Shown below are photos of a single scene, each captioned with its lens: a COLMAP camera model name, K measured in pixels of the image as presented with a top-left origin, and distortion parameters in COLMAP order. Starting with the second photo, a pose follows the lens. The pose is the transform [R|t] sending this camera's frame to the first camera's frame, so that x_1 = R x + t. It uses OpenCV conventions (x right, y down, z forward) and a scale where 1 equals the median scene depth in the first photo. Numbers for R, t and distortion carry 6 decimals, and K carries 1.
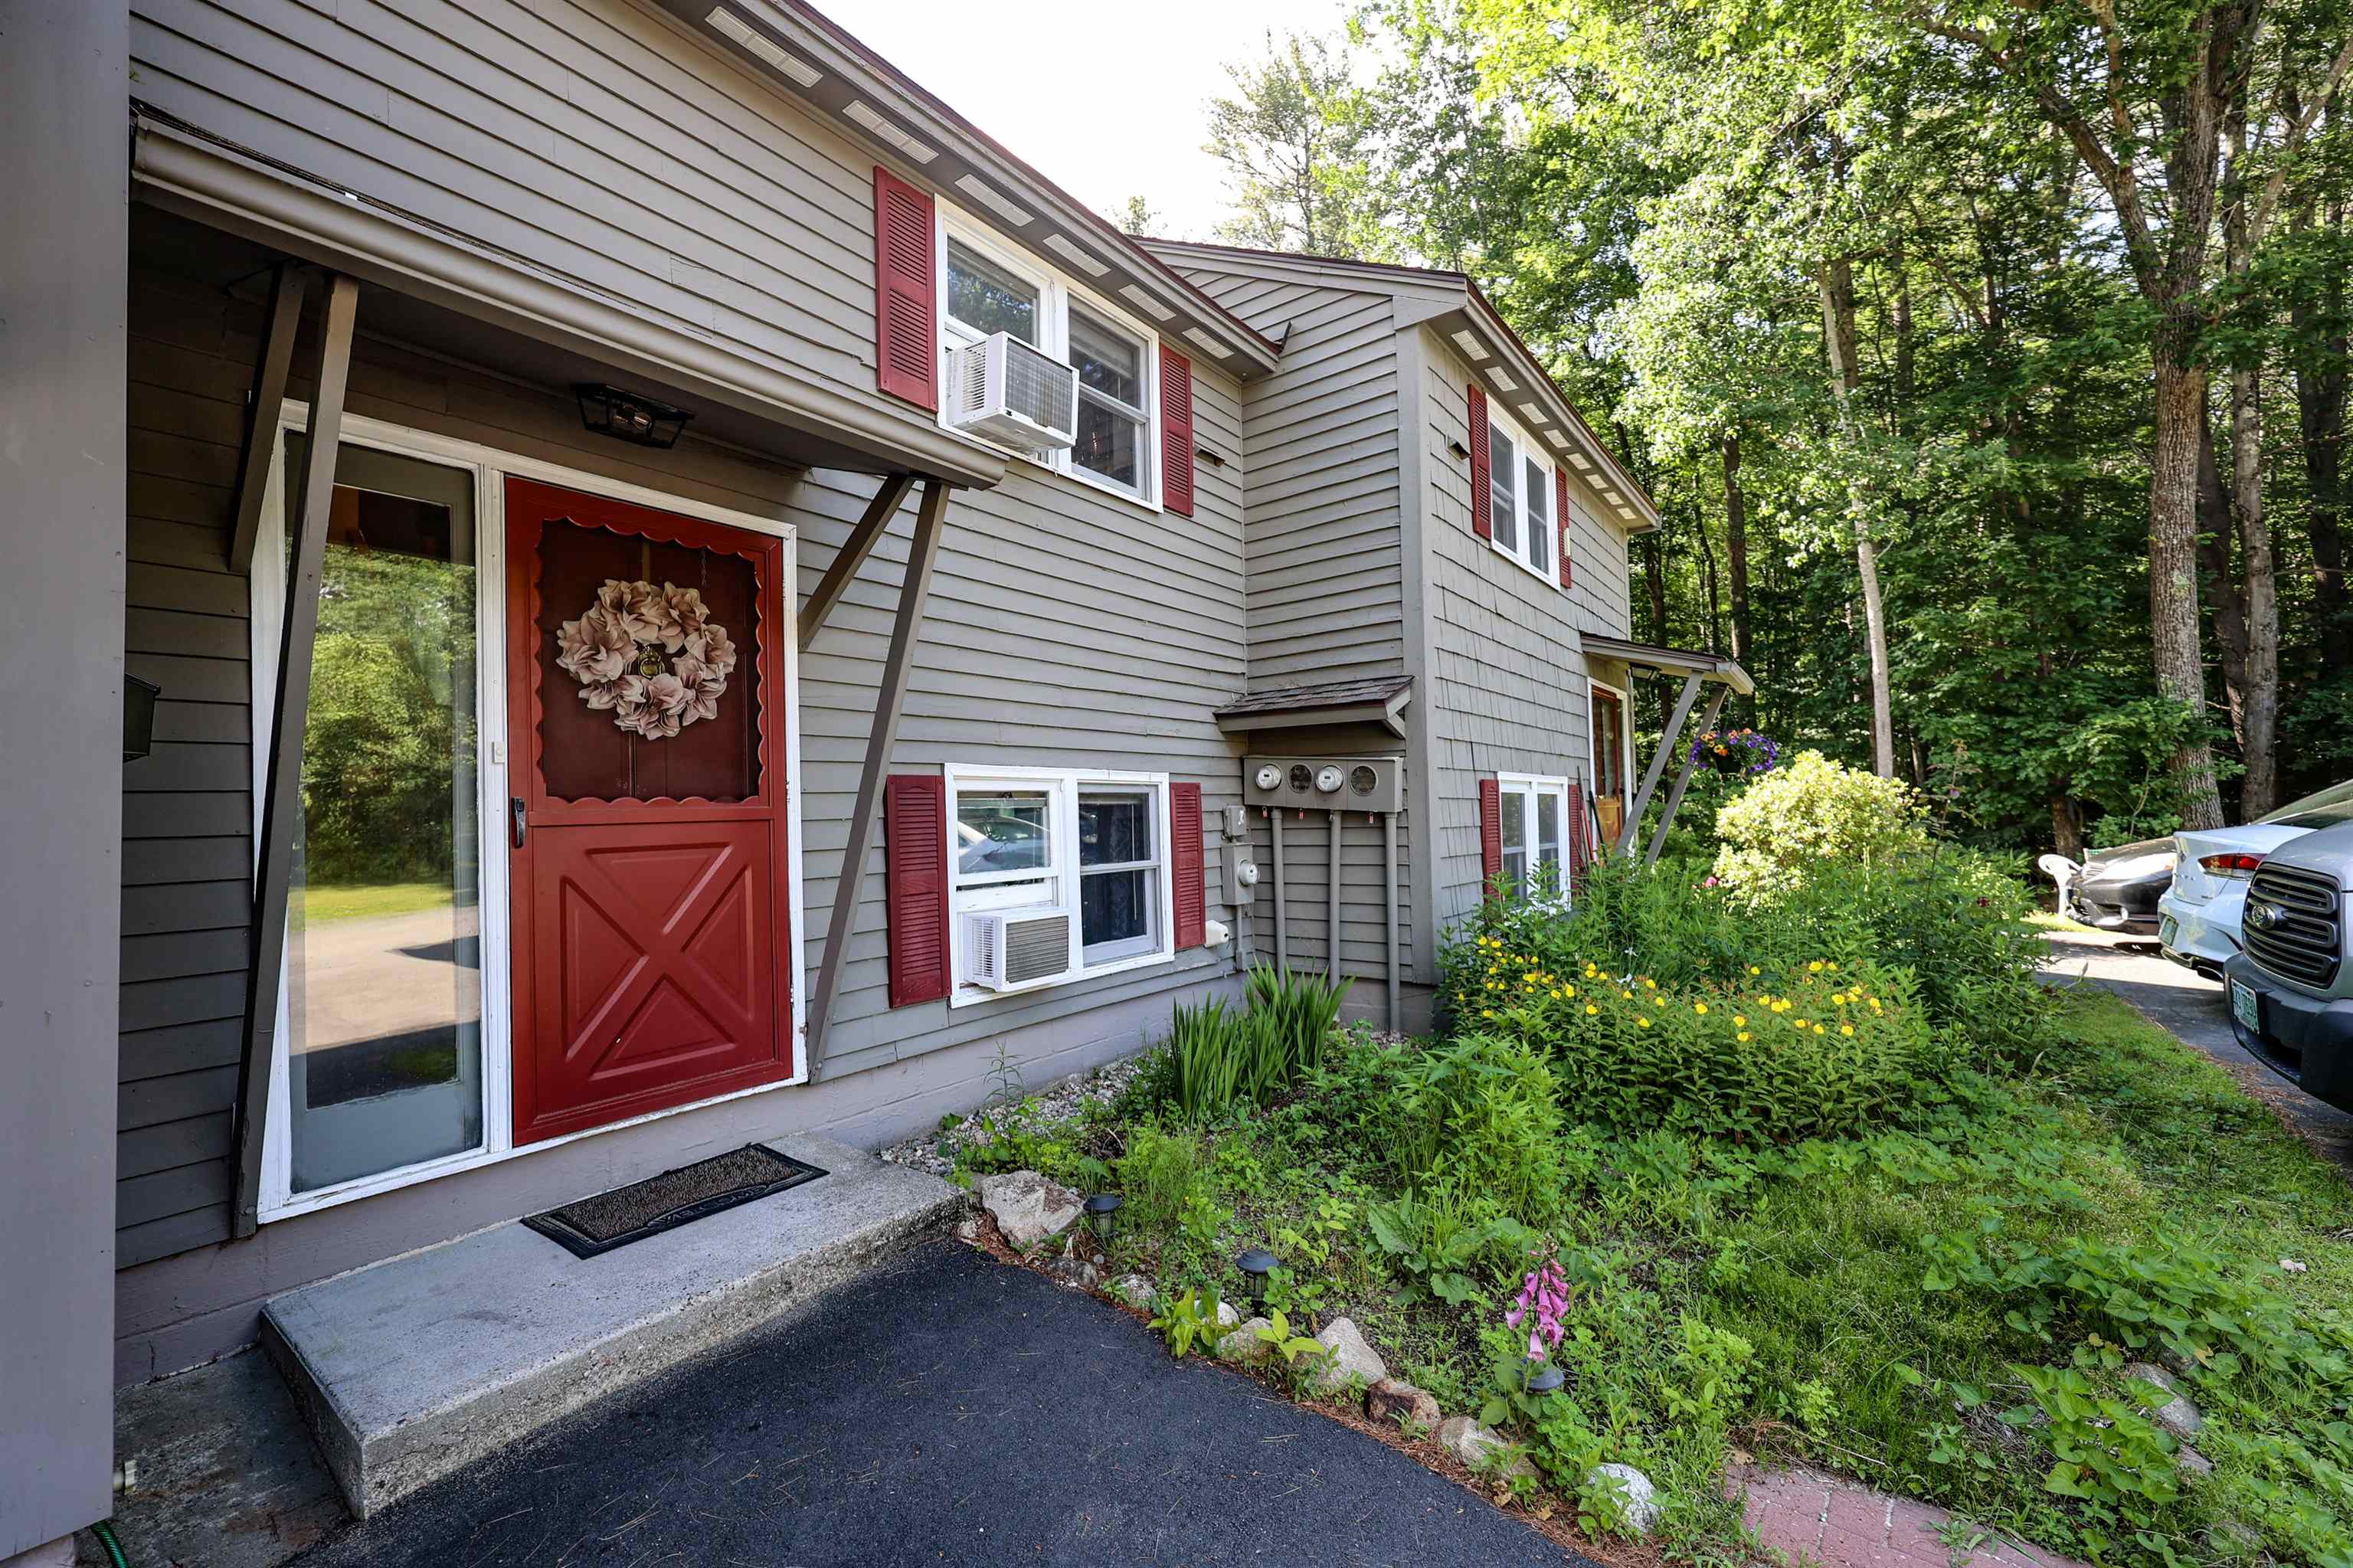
lens RADIAL K [[962.1, 0, 1176.2], [0, 962.1, 779.2], [0, 0, 1]] dist [0.001703, -0.000001]
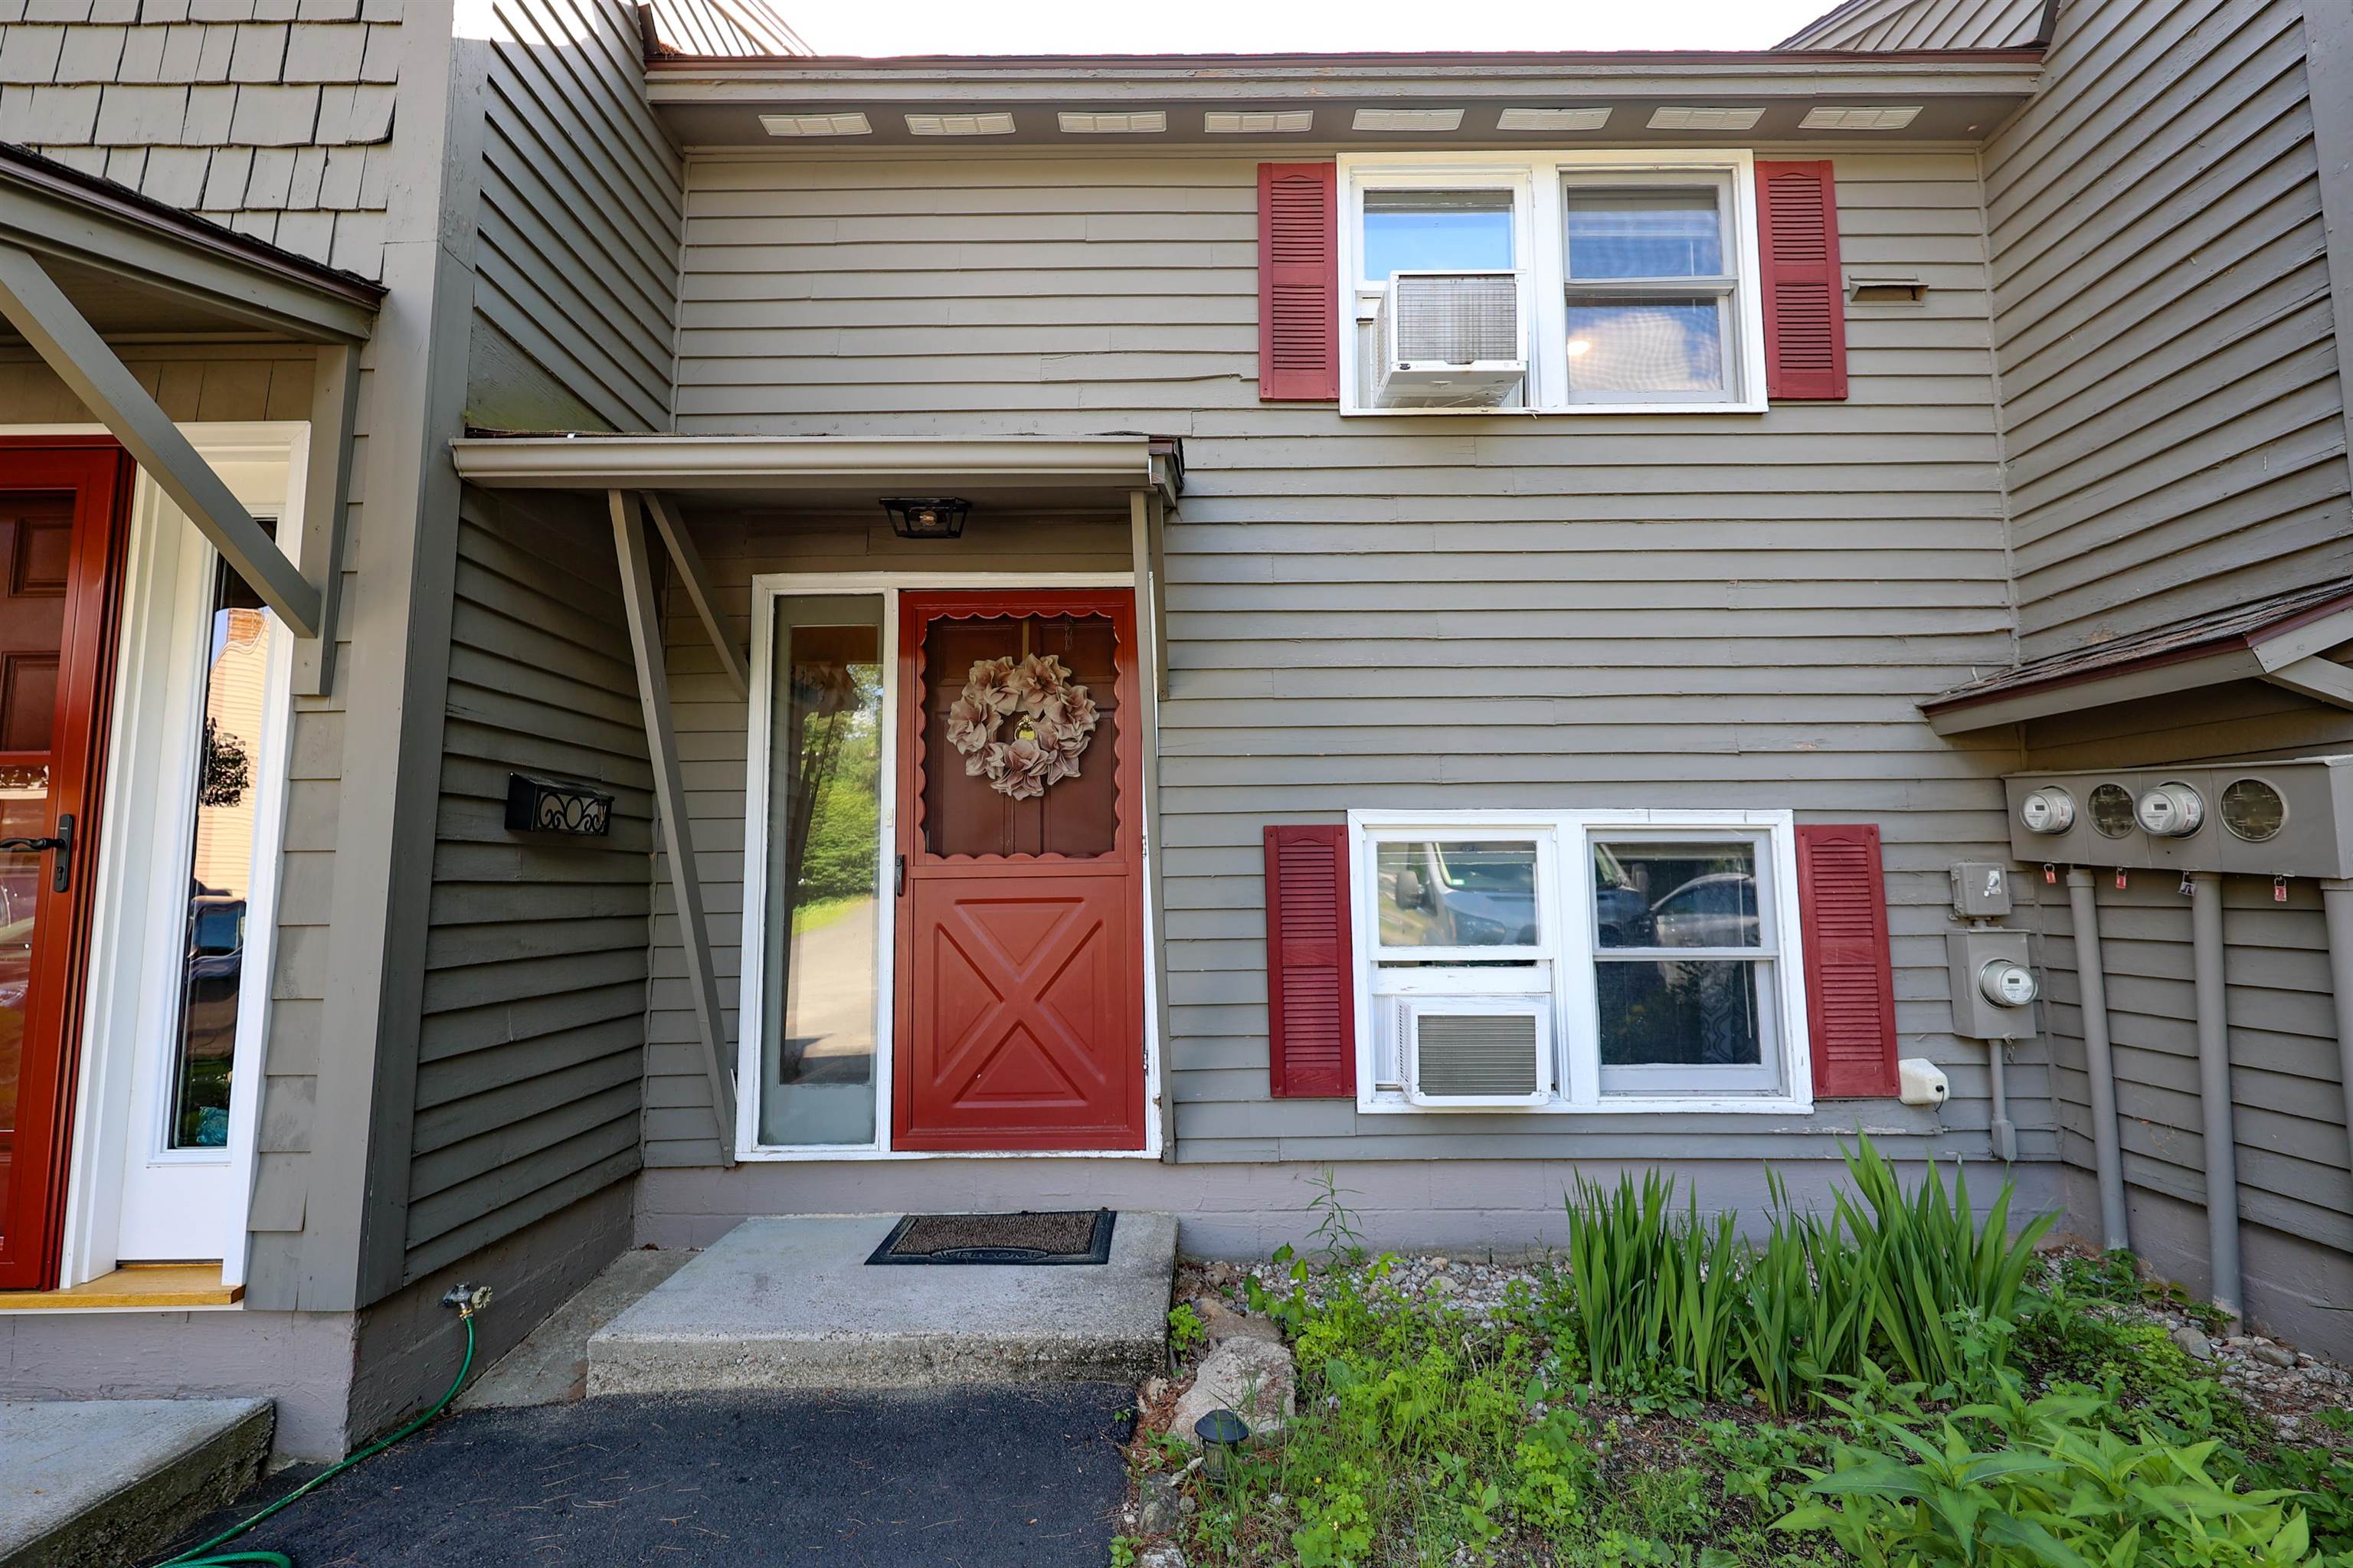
lens RADIAL K [[1002.2, 0, 1182.2], [0, 1002.2, 783.0], [0, 0, 1]] dist [0.002009, -0.000086]
pose [[0.595071, -0.061228, -0.801337, 0.366803], [0.021079, 0.997940, -0.060597, 0.009486], [0.803396, 0.019168, 0.595136, 0.371920]]
